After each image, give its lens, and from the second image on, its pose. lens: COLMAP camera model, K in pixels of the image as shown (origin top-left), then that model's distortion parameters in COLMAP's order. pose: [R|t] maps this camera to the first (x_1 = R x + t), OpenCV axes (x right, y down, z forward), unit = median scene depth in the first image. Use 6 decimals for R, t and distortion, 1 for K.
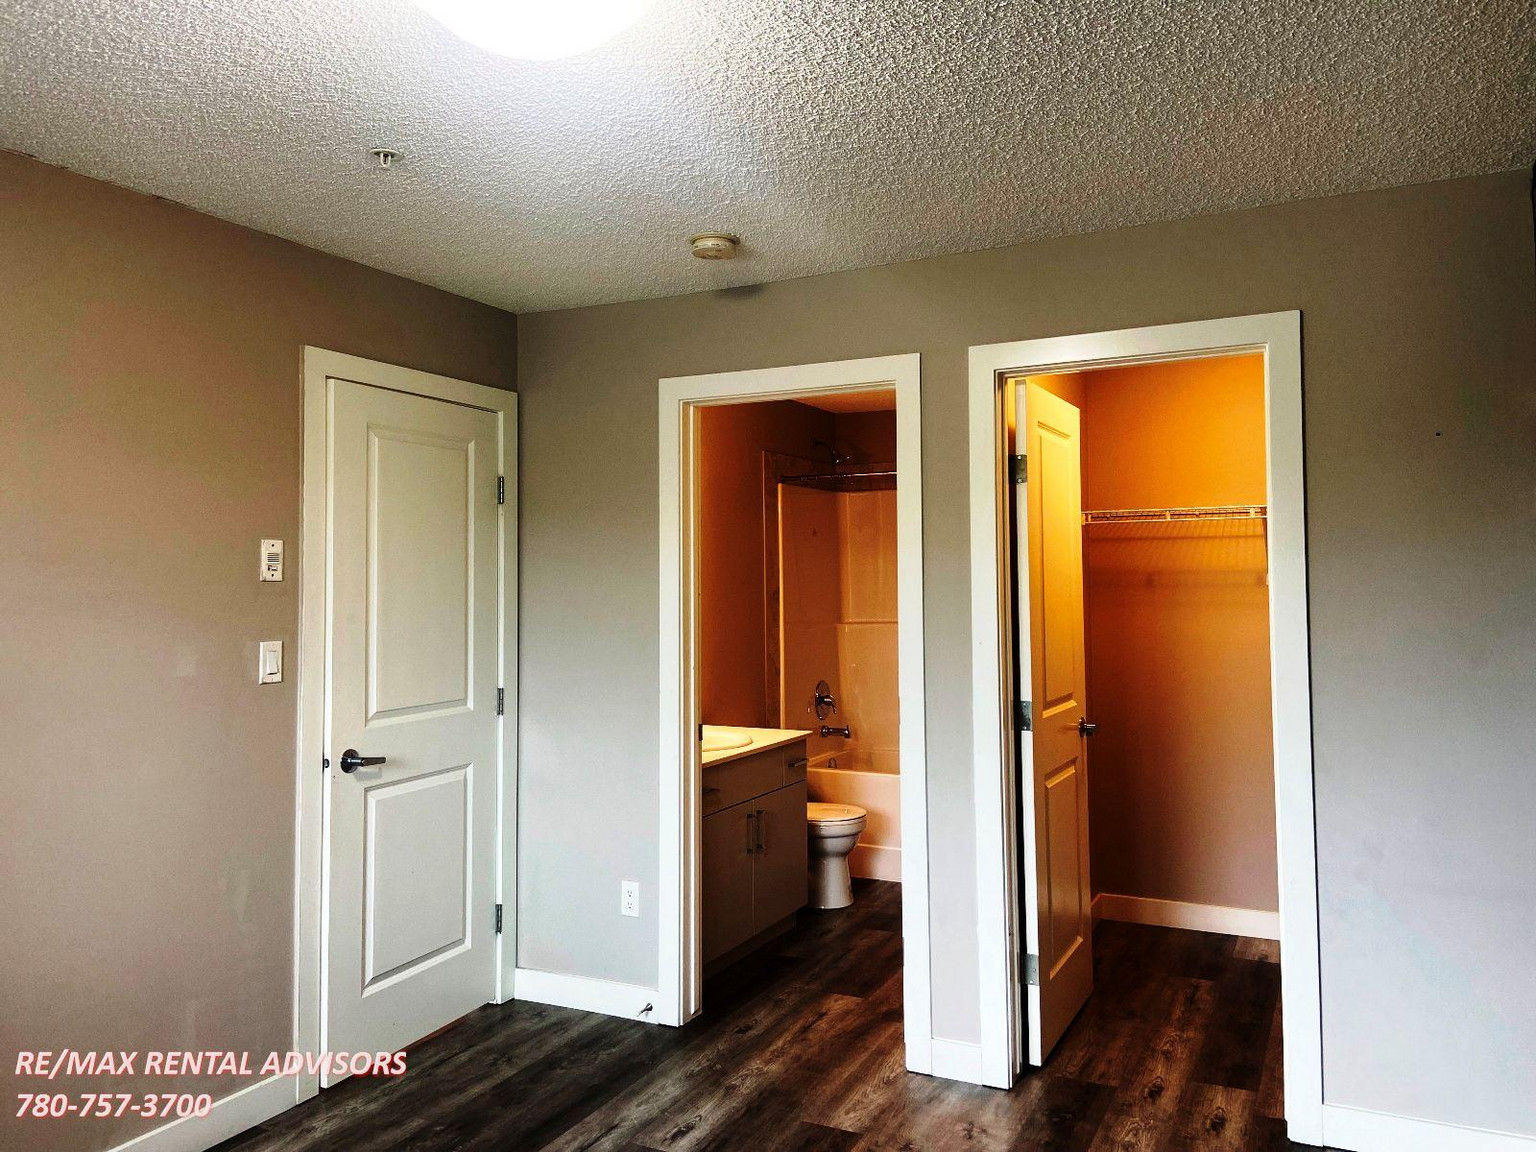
lens RADIAL K [[1152.7, 0, 763.9], [0, 1152.7, 555.6], [0, 0, 1]] dist [0.122796, -0.159475]
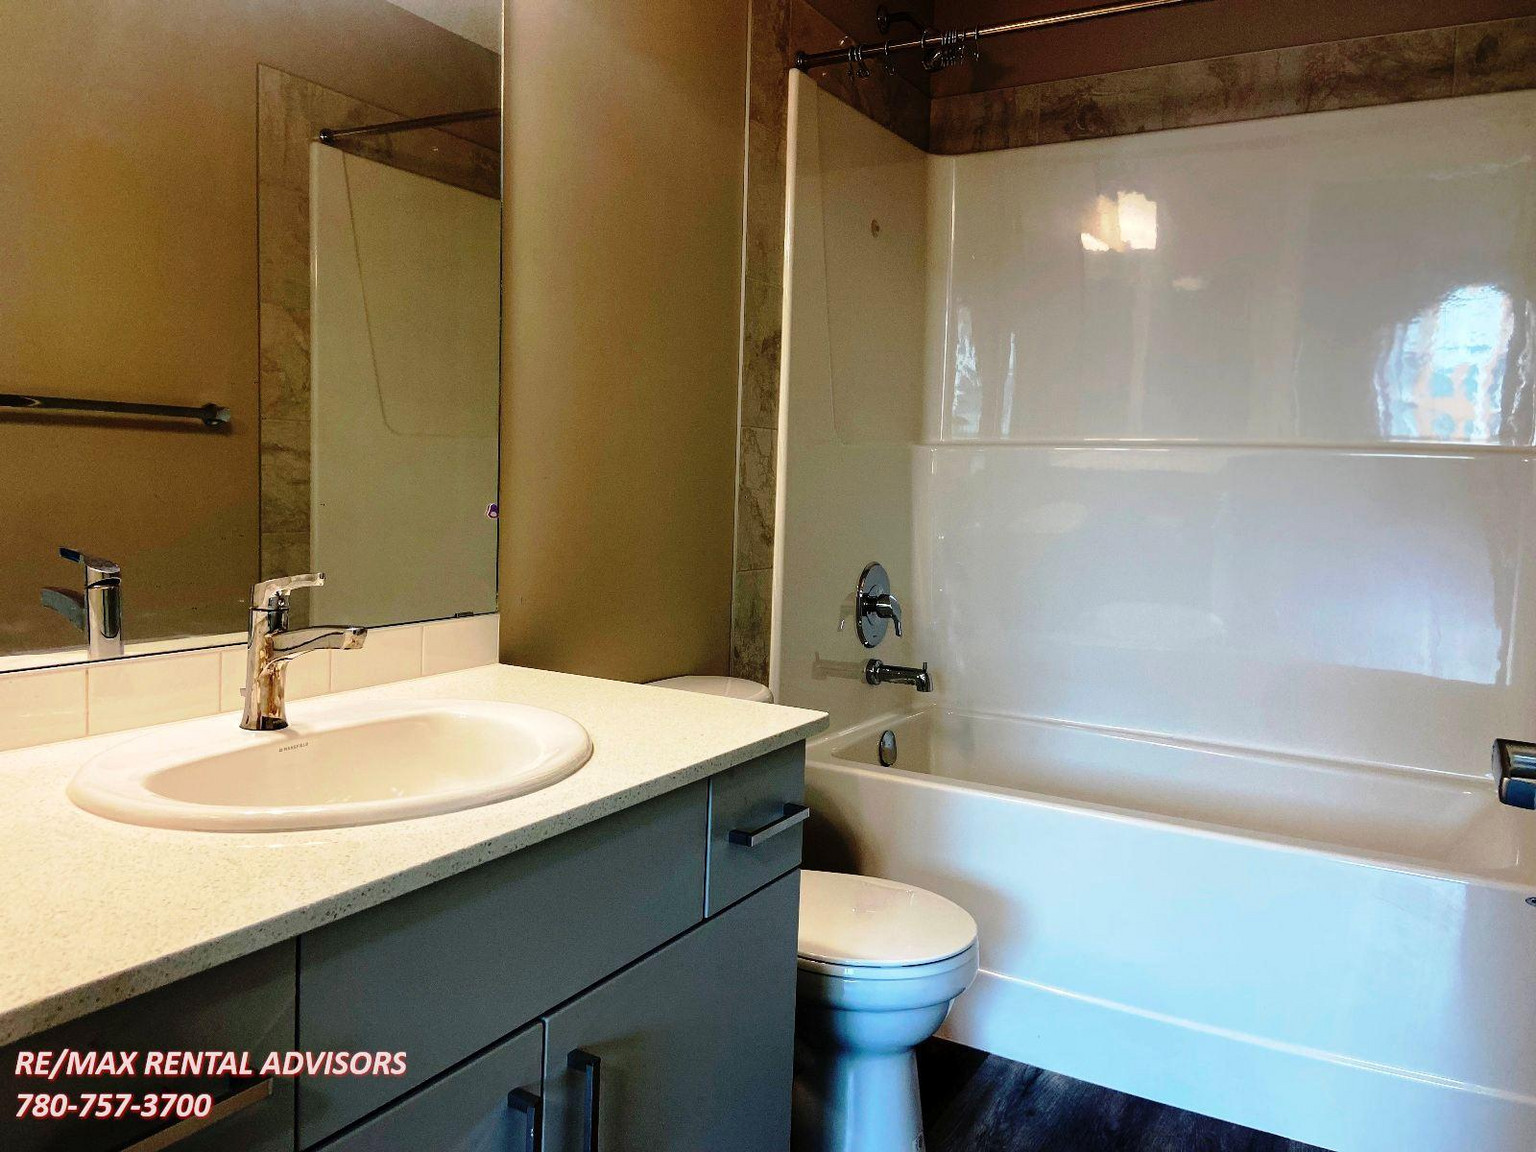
lens RADIAL K [[1152.7, 0, 763.9], [0, 1152.7, 555.6], [0, 0, 1]] dist [0.122796, -0.159475]
pose [[0.997169, 0.050500, -0.055715, 0.033550], [-0.044624, 0.993774, 0.102084, 0.063149], [0.060523, -0.099309, 0.993214, 0.564718]]
